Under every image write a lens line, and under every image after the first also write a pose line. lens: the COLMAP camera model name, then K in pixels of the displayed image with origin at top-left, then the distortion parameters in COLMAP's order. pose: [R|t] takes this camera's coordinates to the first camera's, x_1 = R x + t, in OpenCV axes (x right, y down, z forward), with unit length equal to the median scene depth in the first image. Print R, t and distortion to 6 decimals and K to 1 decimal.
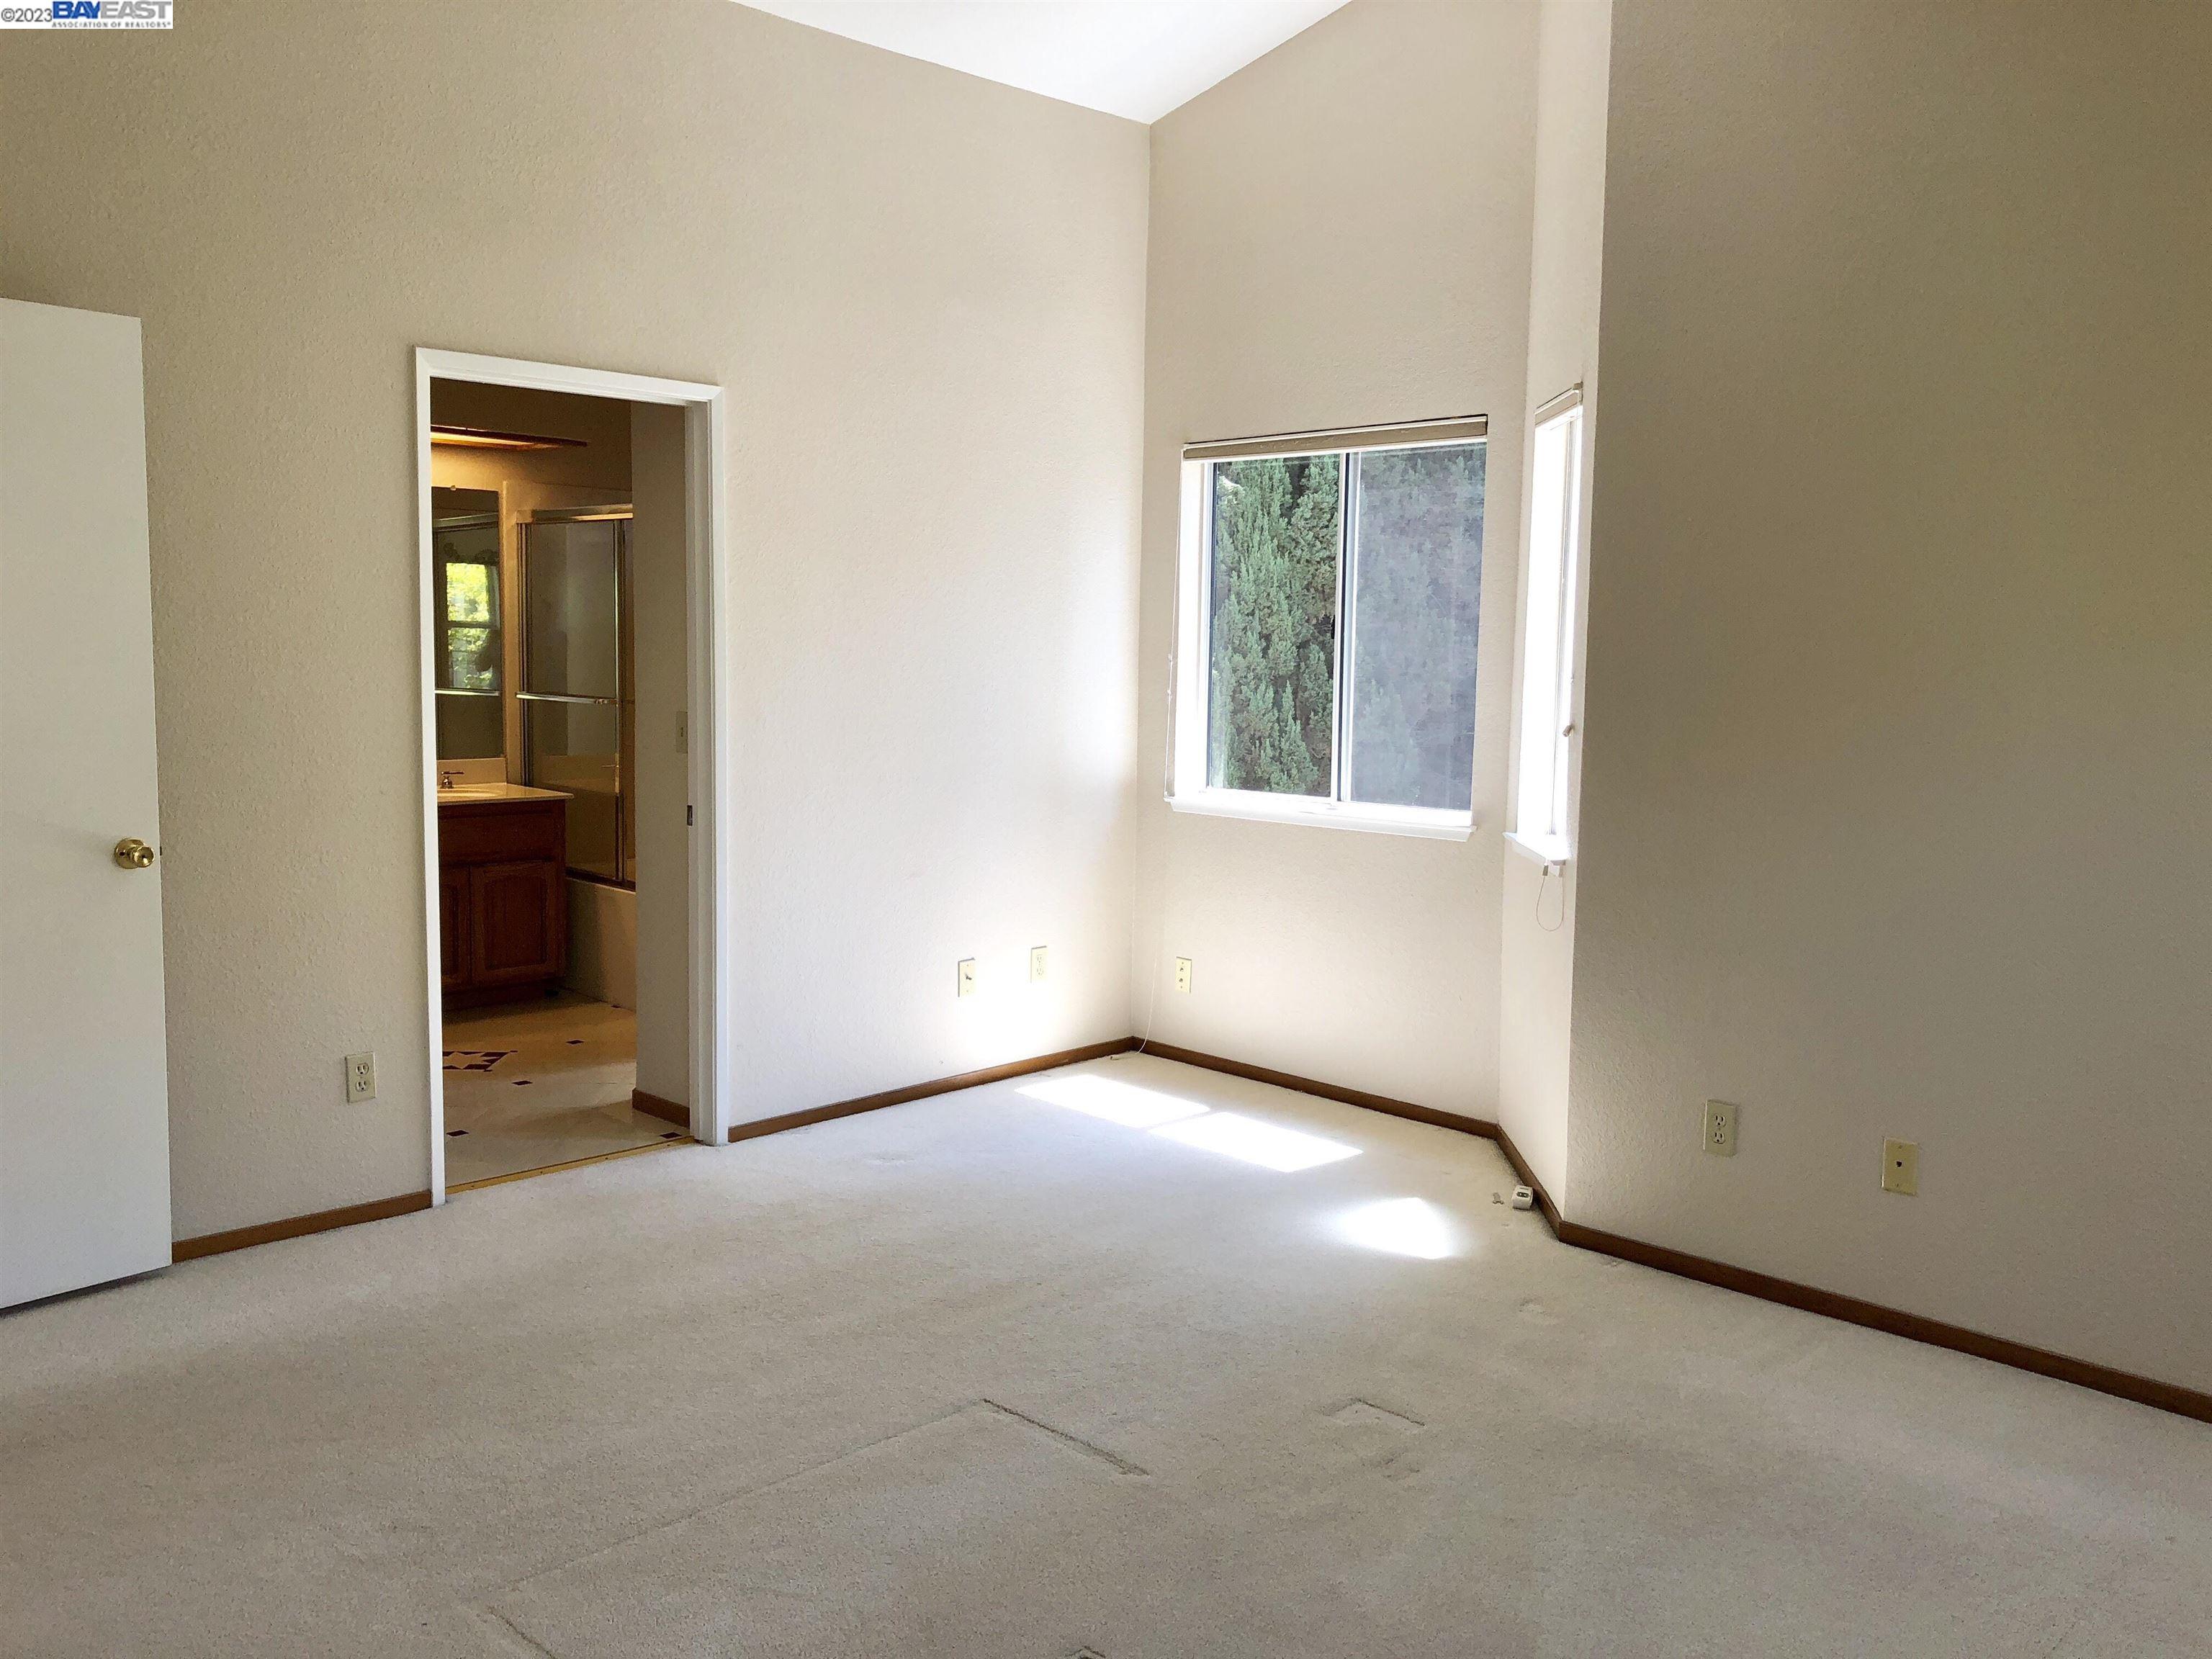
lens RADIAL K [[1826.3, 0, 1106.0], [0, 1826.3, 829.5], [0, 0, 1]] dist [-0.002840, -0.000376]
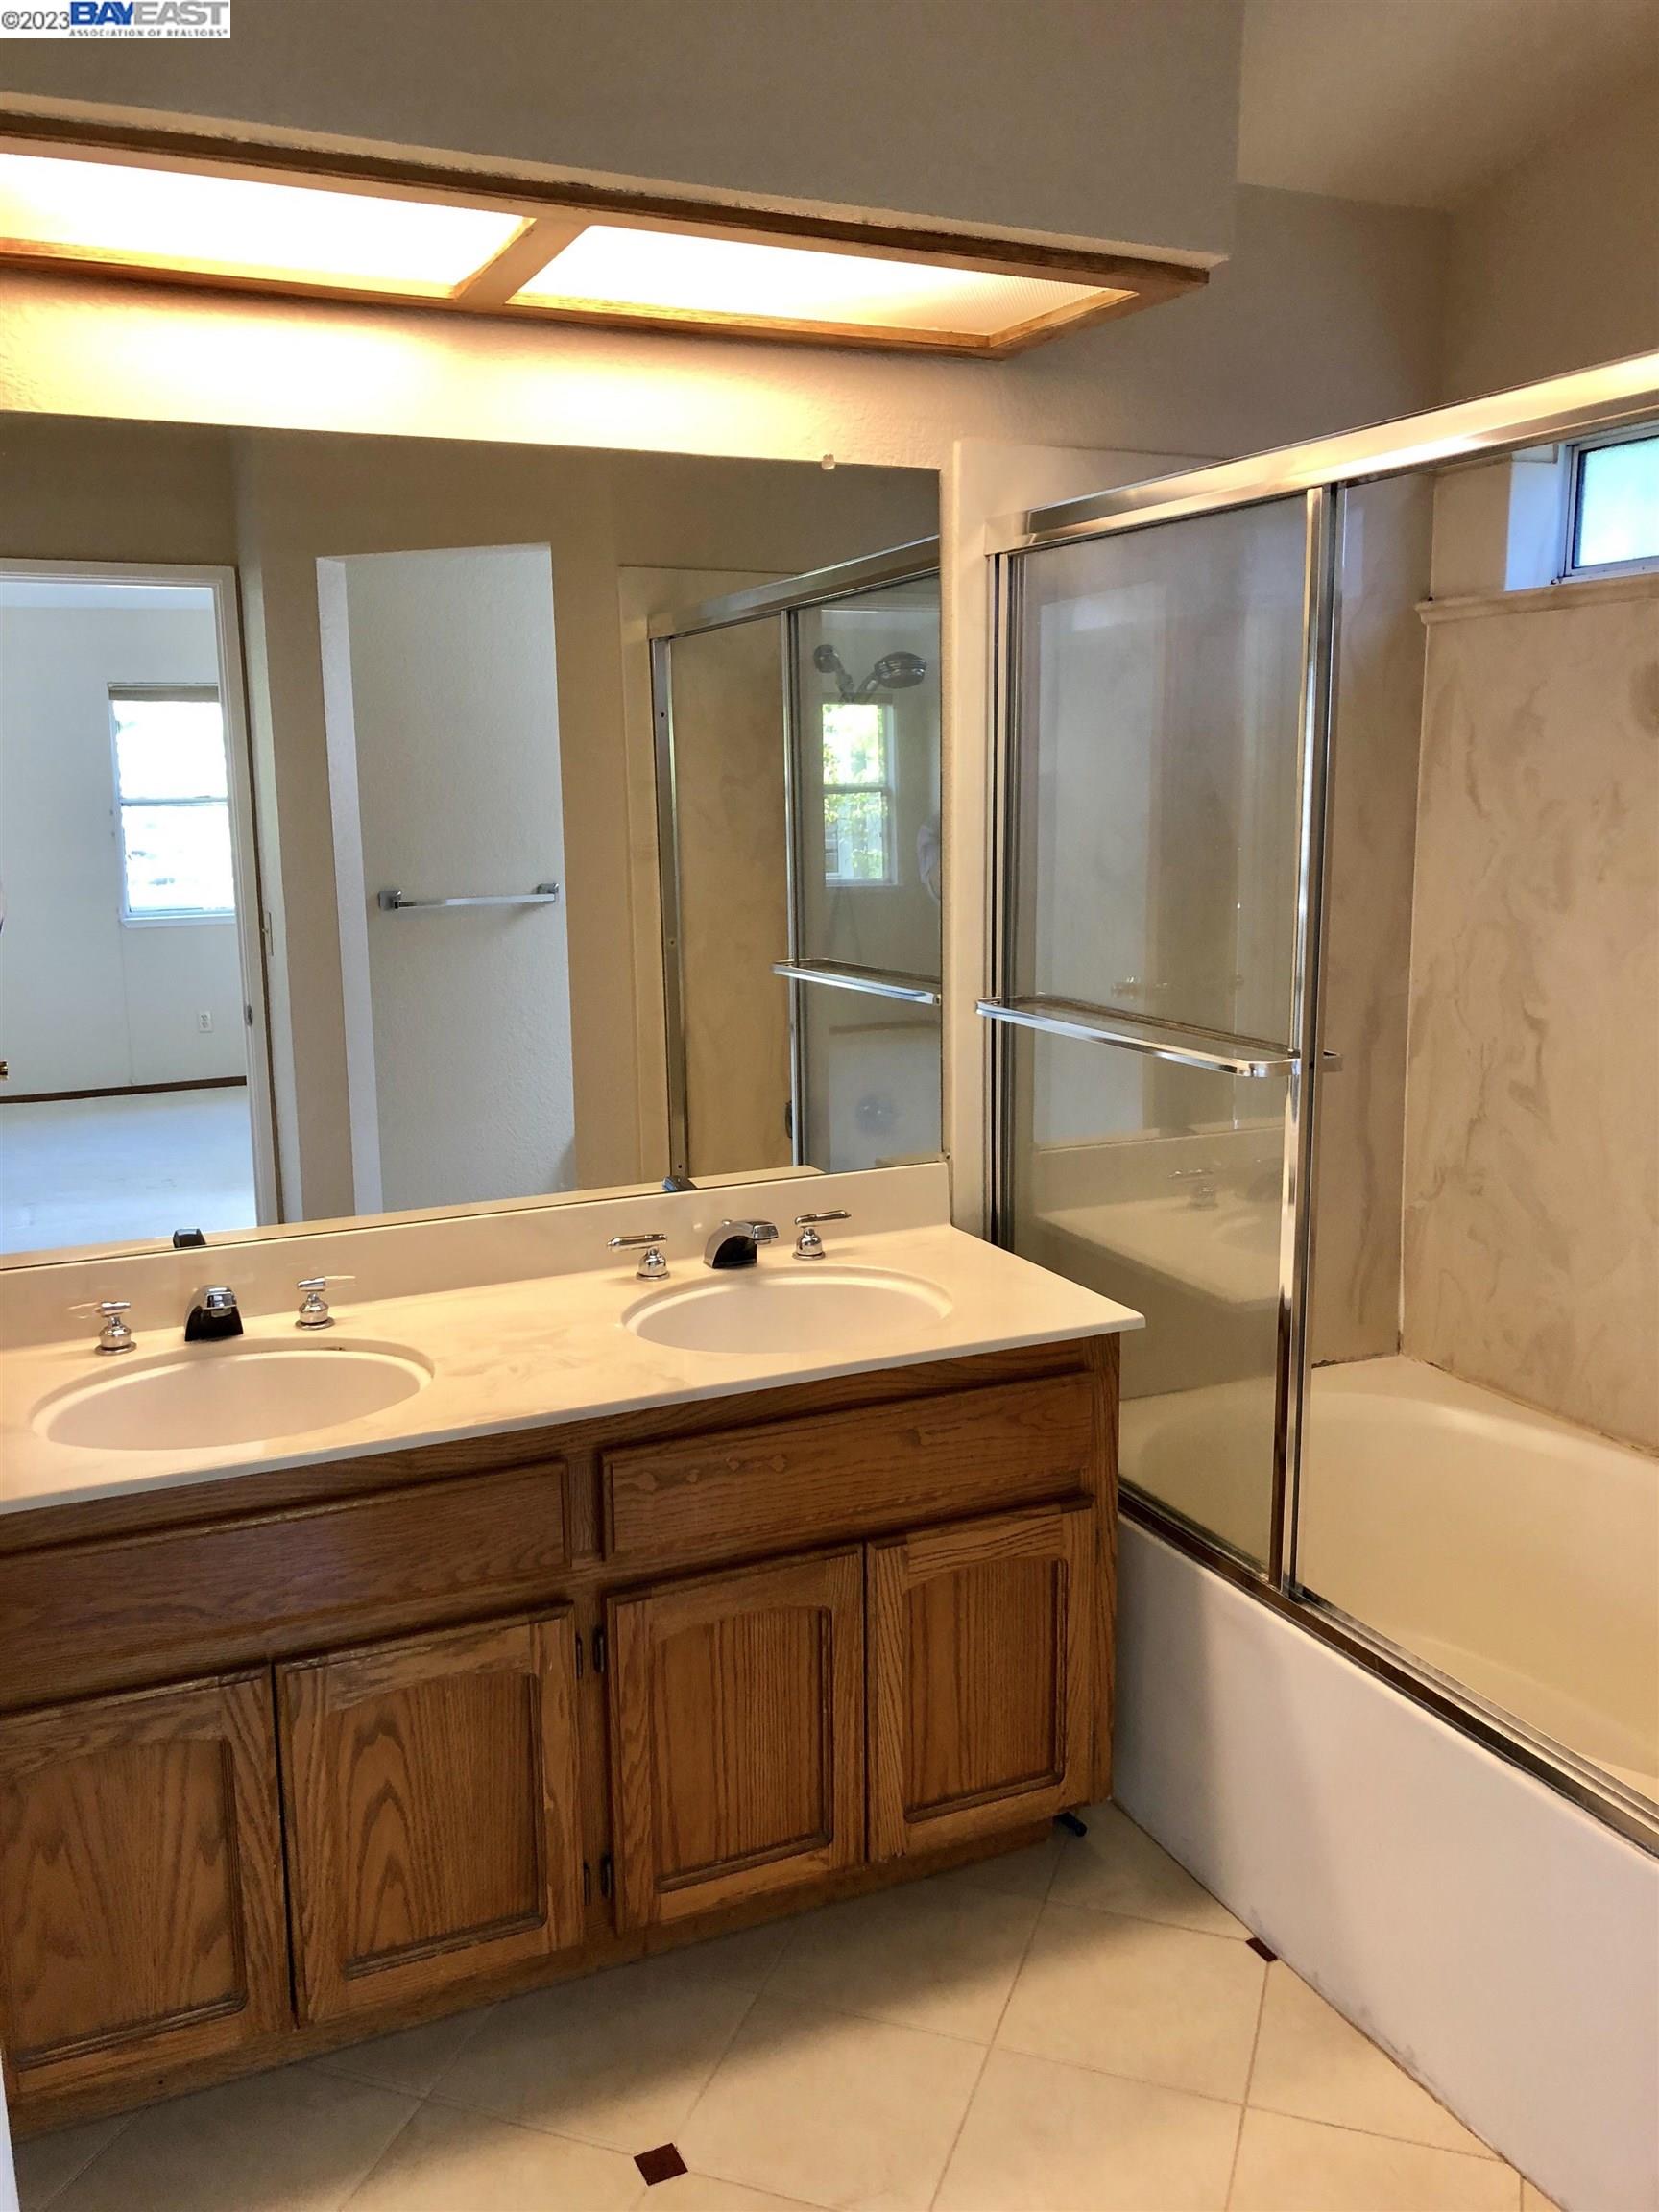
lens RADIAL K [[1831.6, 0, 829.5], [0, 1831.6, 1106.0], [0, 0, 1]] dist [0.044809, -0.004370]
pose [[0.939673, 0.030420, -0.340719, -0.229126], [-0.006049, 0.997360, 0.072363, -0.084205], [0.342021, -0.065937, 0.937376, 0.650155]]
